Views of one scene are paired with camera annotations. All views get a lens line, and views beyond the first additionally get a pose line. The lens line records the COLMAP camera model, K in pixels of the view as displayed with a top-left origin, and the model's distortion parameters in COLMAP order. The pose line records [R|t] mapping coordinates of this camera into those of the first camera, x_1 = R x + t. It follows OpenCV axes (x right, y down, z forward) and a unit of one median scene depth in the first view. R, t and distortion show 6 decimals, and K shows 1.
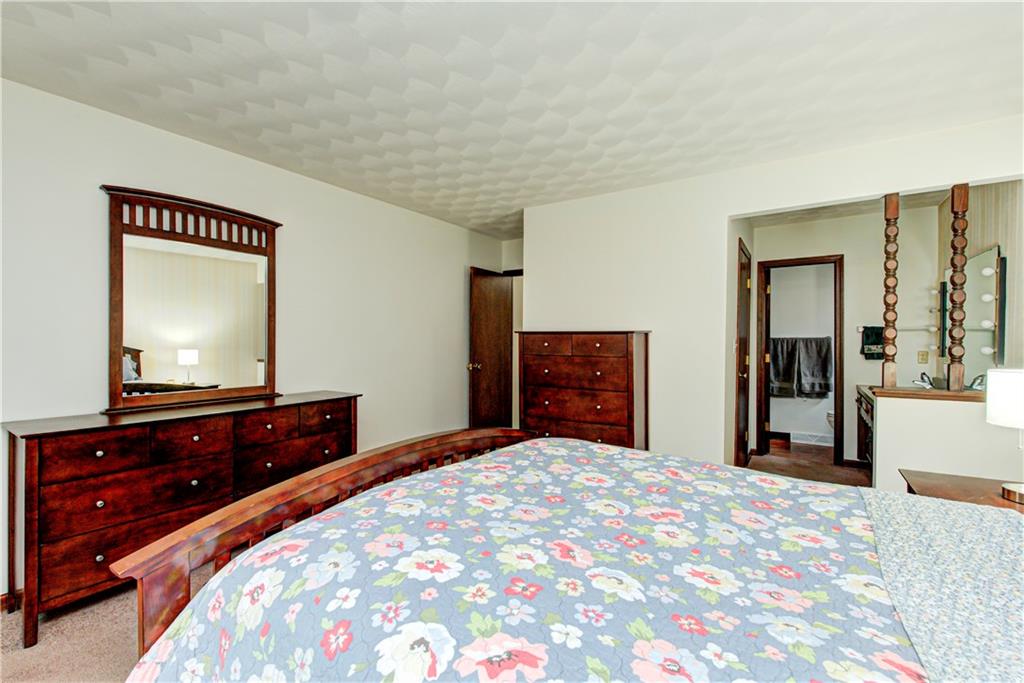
lens RADIAL K [[445.9, 0, 513.0], [0, 445.9, 334.7], [0, 0, 1]] dist [-0.013012, 0.000486]
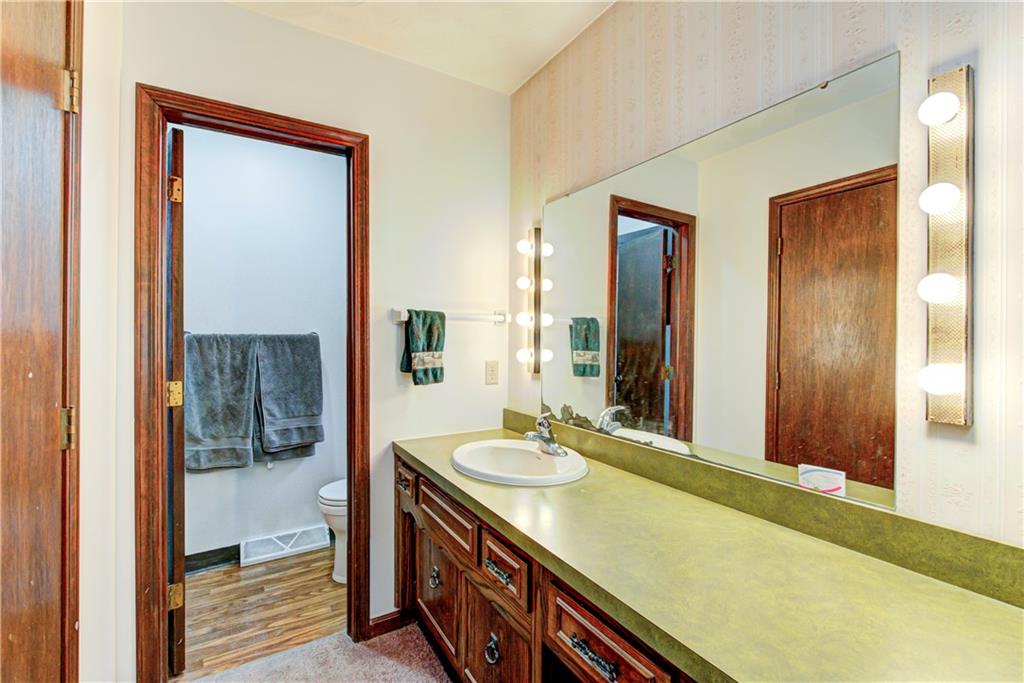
lens RADIAL K [[445.9, 0, 513.4], [0, 445.9, 343.1], [0, 0, 1]] dist [-0.013012, 0.000486]
pose [[0.434376, -0.009873, 0.900678, 0.350096], [-0.004059, 0.999908, 0.012918, 0.008018], [-0.900723, -0.009268, 0.434296, 0.569437]]
